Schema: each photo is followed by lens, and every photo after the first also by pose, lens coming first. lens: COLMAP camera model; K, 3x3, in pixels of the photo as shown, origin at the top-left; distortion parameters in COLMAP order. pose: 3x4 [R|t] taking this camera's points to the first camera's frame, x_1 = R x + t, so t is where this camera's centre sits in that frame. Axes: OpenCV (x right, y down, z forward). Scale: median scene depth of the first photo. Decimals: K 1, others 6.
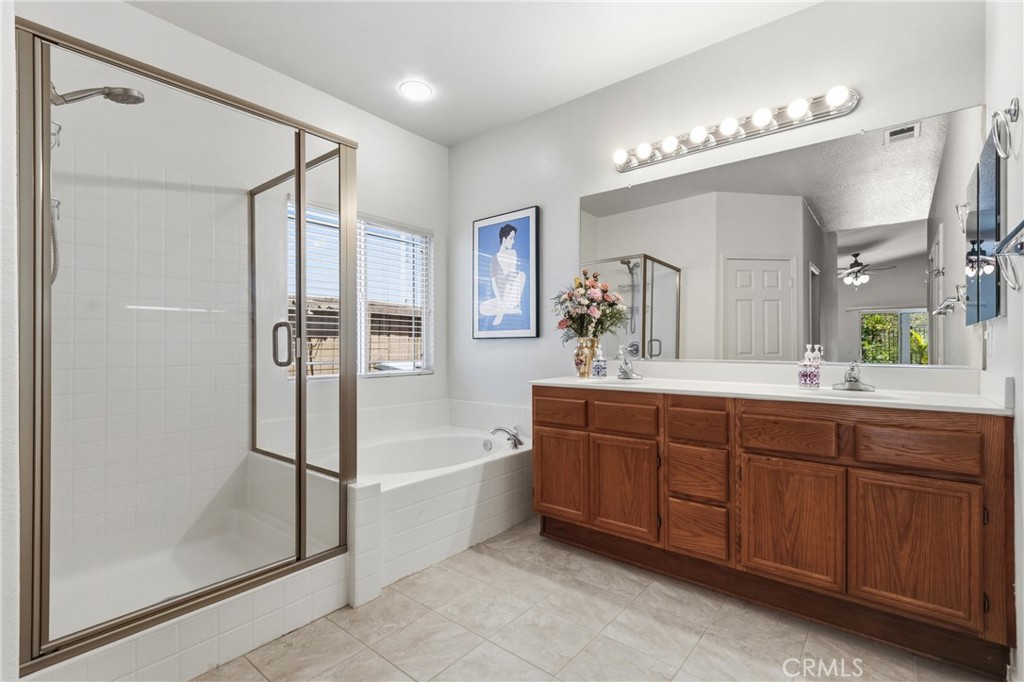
lens RADIAL K [[464.1, 0, 507.6], [0, 464.1, 350.2], [0, 0, 1]] dist [0.017262, 0.000318]
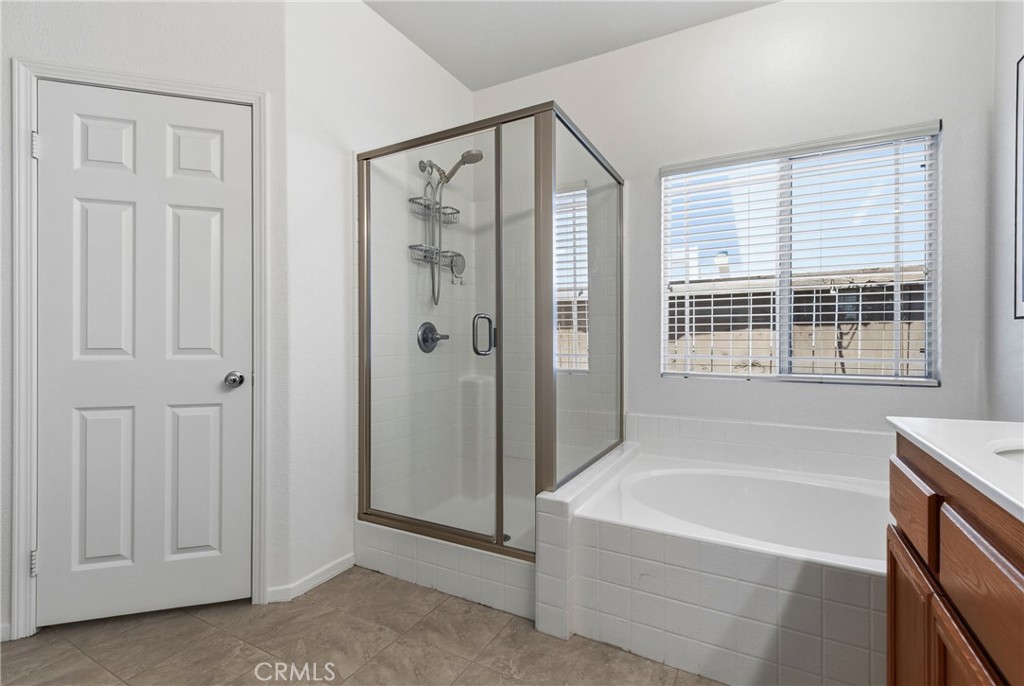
lens RADIAL K [[472.4, 0, 510.3], [0, 472.4, 341.8], [0, 0, 1]] dist [0.003607, -0.000431]
pose [[0.193539, 0.013850, -0.980995, 0.394858], [-0.007831, 0.999890, 0.012572, -0.005873], [0.981061, 0.005249, 0.193627, 0.565111]]
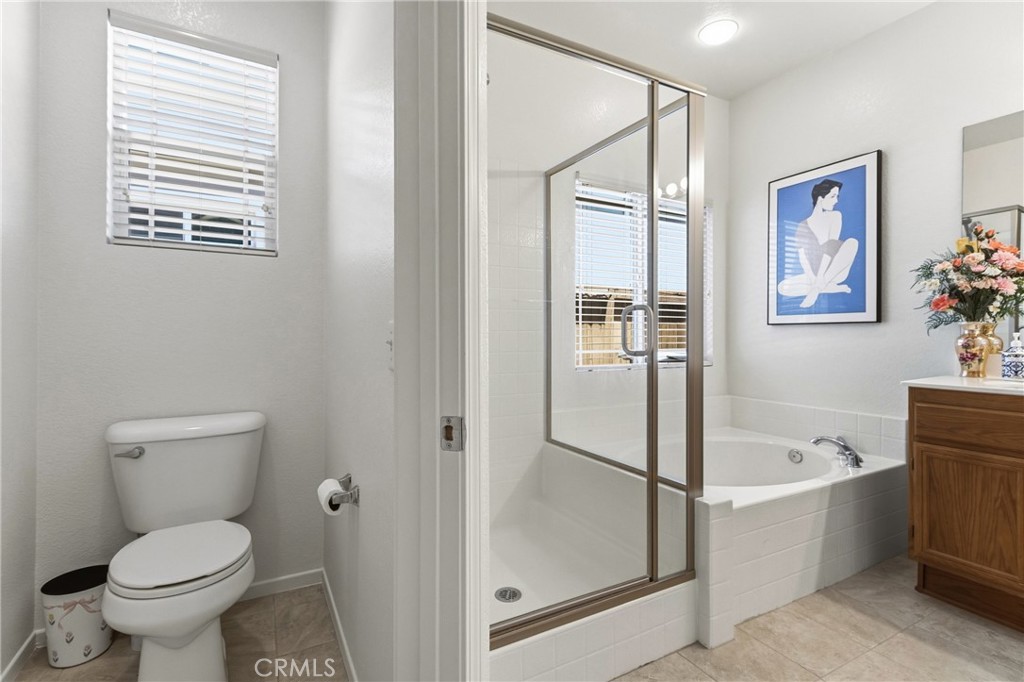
lens RADIAL K [[472.4, 0, 510.3], [0, 472.4, 339.8], [0, 0, 1]] dist [0.003607, -0.000431]
pose [[0.927492, 0.008923, -0.373737, -0.251968], [-0.007596, 0.999959, 0.005022, 0.001709], [0.373766, -0.001819, 0.927521, 0.066082]]
